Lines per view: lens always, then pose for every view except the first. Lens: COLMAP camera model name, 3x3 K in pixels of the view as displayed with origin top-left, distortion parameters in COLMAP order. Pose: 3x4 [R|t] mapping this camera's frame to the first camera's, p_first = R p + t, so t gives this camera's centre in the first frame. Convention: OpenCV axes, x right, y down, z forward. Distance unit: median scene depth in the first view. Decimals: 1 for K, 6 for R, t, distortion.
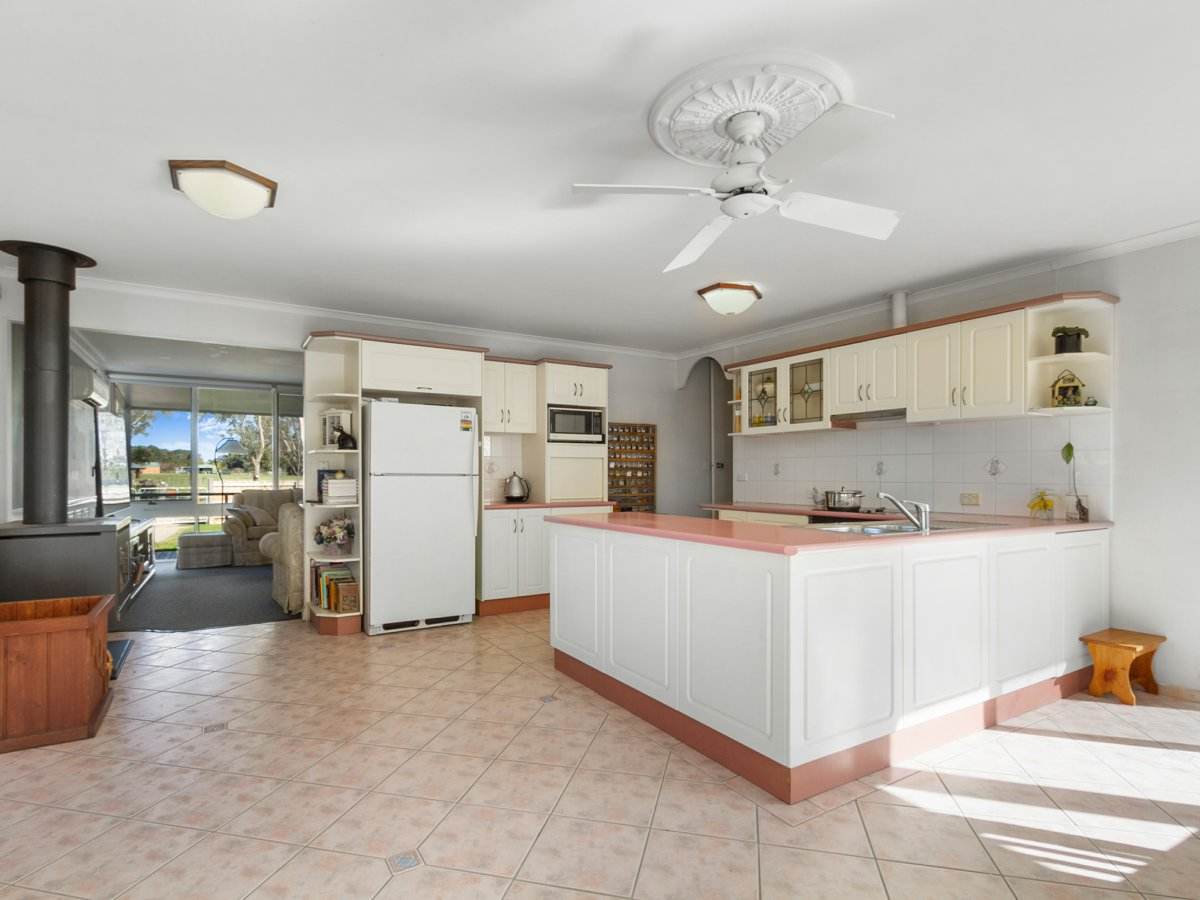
lens RADIAL K [[621.3, 0, 601.5], [0, 621.3, 475.3], [0, 0, 1]] dist [0.001899, -0.000155]
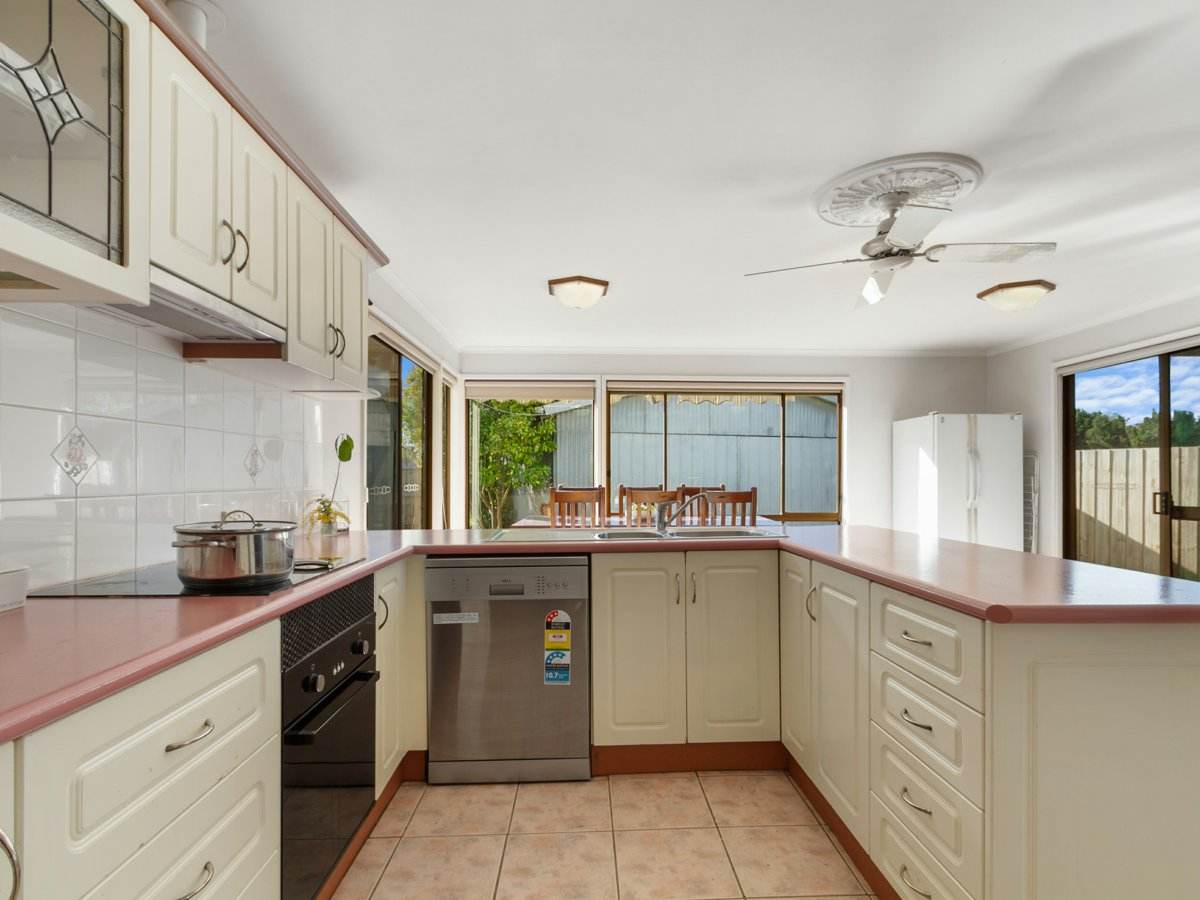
lens RADIAL K [[621.3, 0, 601.5], [0, 621.3, 475.3], [0, 0, 1]] dist [0.001899, -0.000155]
pose [[-0.870474, 0.000209, 0.492214, 0.075447], [0.000030, 1.000000, -0.000372, 0.000516], [-0.492214, -0.000309, -0.870474, 1.467482]]
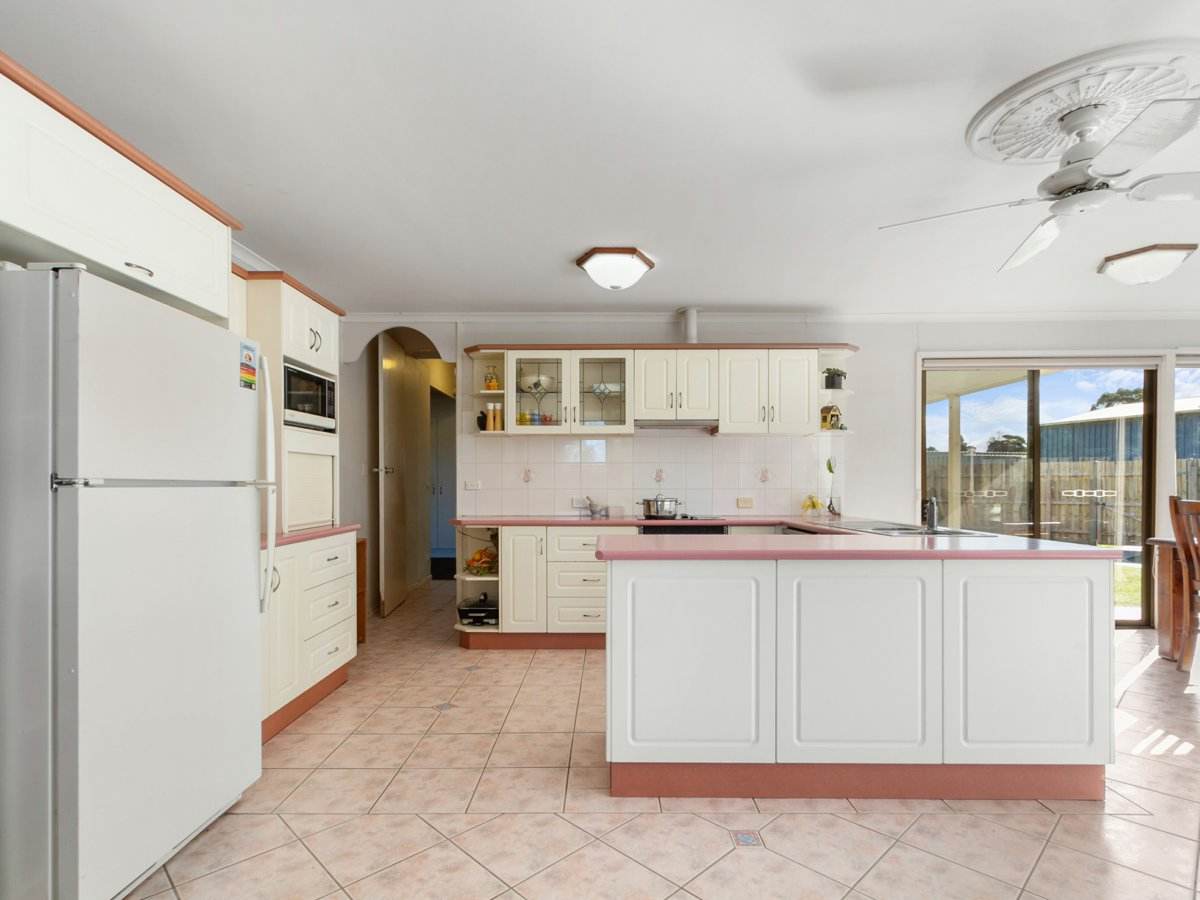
lens RADIAL K [[624.2, 0, 599.8], [0, 624.2, 482.3], [0, 0, 1]] dist [-0.002359, -0.000942]
pose [[0.536209, -0.002044, 0.844083, -0.602944], [0.002849, 0.999996, 0.000612, -0.001357], [-0.844080, 0.002077, 0.536213, 0.680308]]
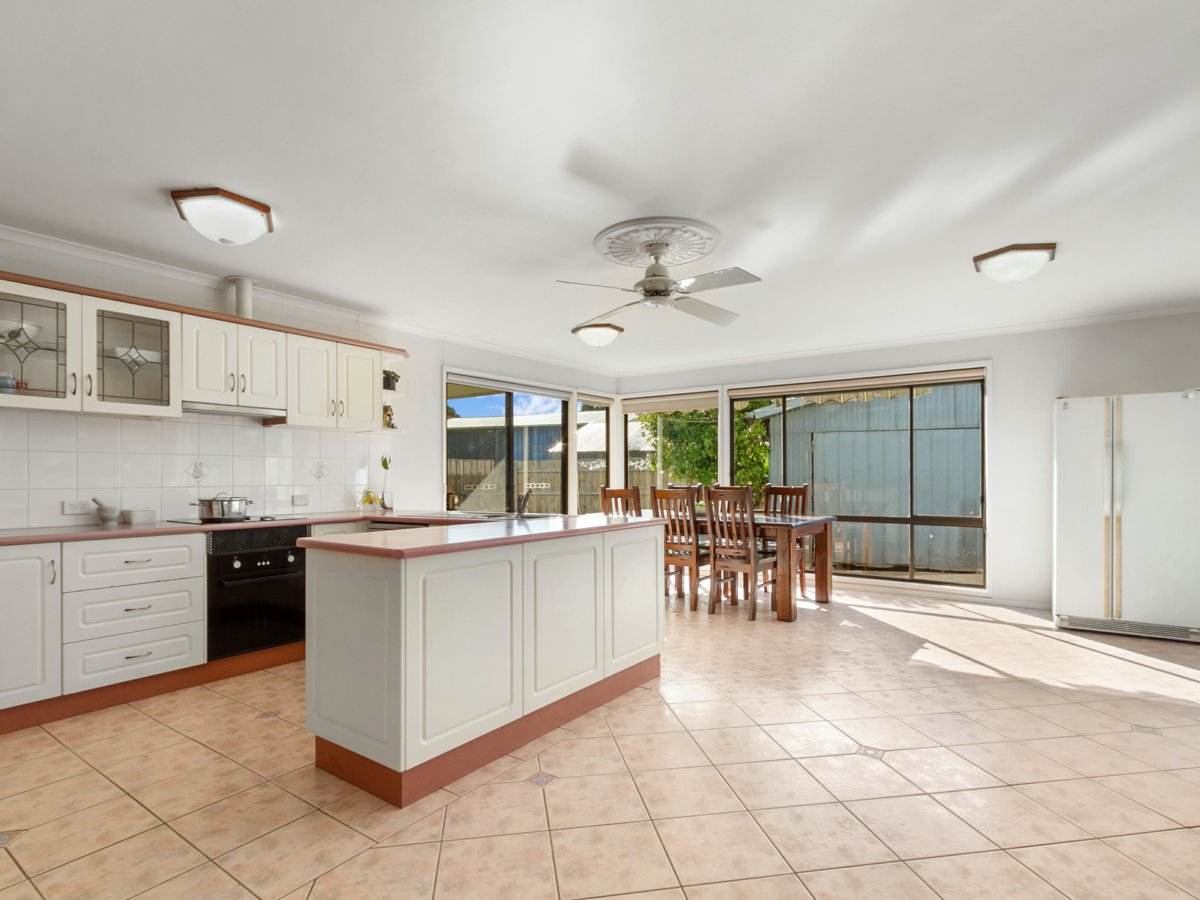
lens RADIAL K [[621.3, 0, 601.5], [0, 621.3, 475.3], [0, 0, 1]] dist [0.001899, -0.000155]
pose [[-0.390558, 0.002133, 0.920576, -0.689994], [0.004859, 0.999988, -0.000255, -0.002513], [-0.920565, 0.004374, -0.390564, 1.057032]]
